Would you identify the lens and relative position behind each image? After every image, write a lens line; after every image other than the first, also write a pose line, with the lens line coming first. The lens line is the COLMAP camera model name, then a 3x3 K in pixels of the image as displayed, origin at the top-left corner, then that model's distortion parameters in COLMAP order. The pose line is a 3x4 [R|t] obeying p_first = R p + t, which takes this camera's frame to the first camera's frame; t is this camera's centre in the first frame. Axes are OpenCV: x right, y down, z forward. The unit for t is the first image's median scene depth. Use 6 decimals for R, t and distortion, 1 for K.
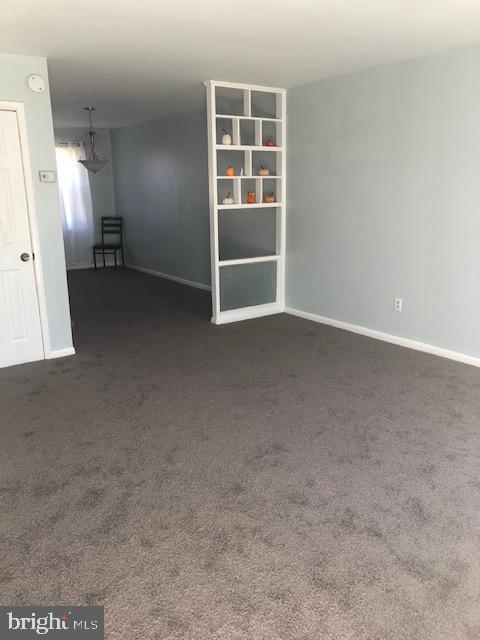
lens RADIAL K [[516.9, 0, 237.2], [0, 516.9, 331.9], [0, 0, 1]] dist [0.024036, -0.031053]
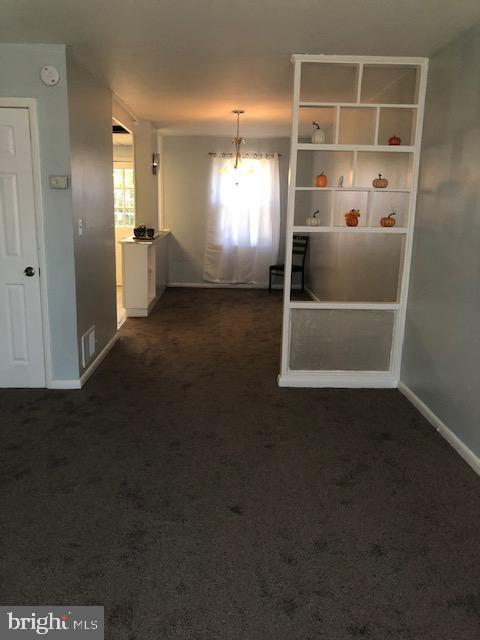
lens RADIAL K [[516.9, 0, 241.0], [0, 516.9, 328.7], [0, 0, 1]] dist [0.024036, -0.031053]
pose [[0.832329, 0.157222, -0.531517, 0.293601], [-0.178282, 0.983908, 0.011857, -0.094704], [0.524828, 0.084891, 0.846965, 0.342933]]
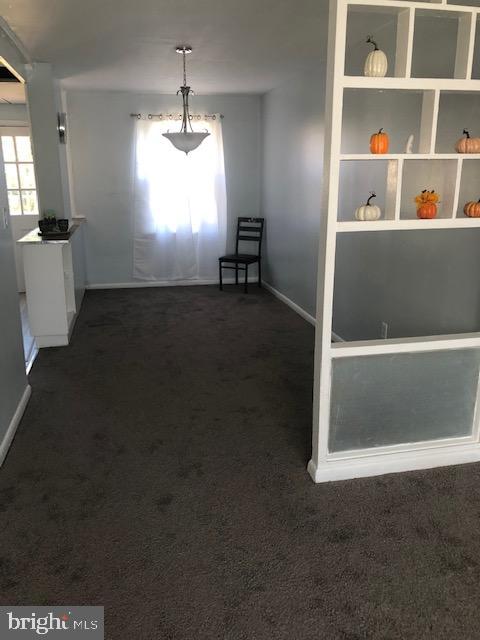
lens RADIAL K [[516.9, 0, 240.4], [0, 516.9, 320.5], [0, 0, 1]] dist [0.024036, -0.031053]
pose [[0.918558, 0.114250, -0.378416, 0.055855], [-0.113957, 0.993214, 0.023251, -0.158481], [0.378504, 0.021766, 0.925344, 0.554079]]
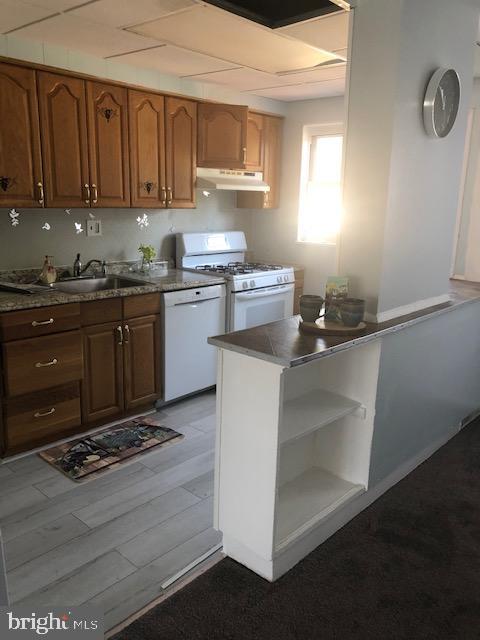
lens RADIAL K [[516.9, 0, 249.2], [0, 516.9, 321.3], [0, 0, 1]] dist [0.024036, -0.031053]
pose [[0.212676, 0.237255, -0.947881, -0.202904], [-0.289054, 0.941933, 0.170911, -0.297437], [0.933390, 0.237640, 0.268906, 1.051784]]
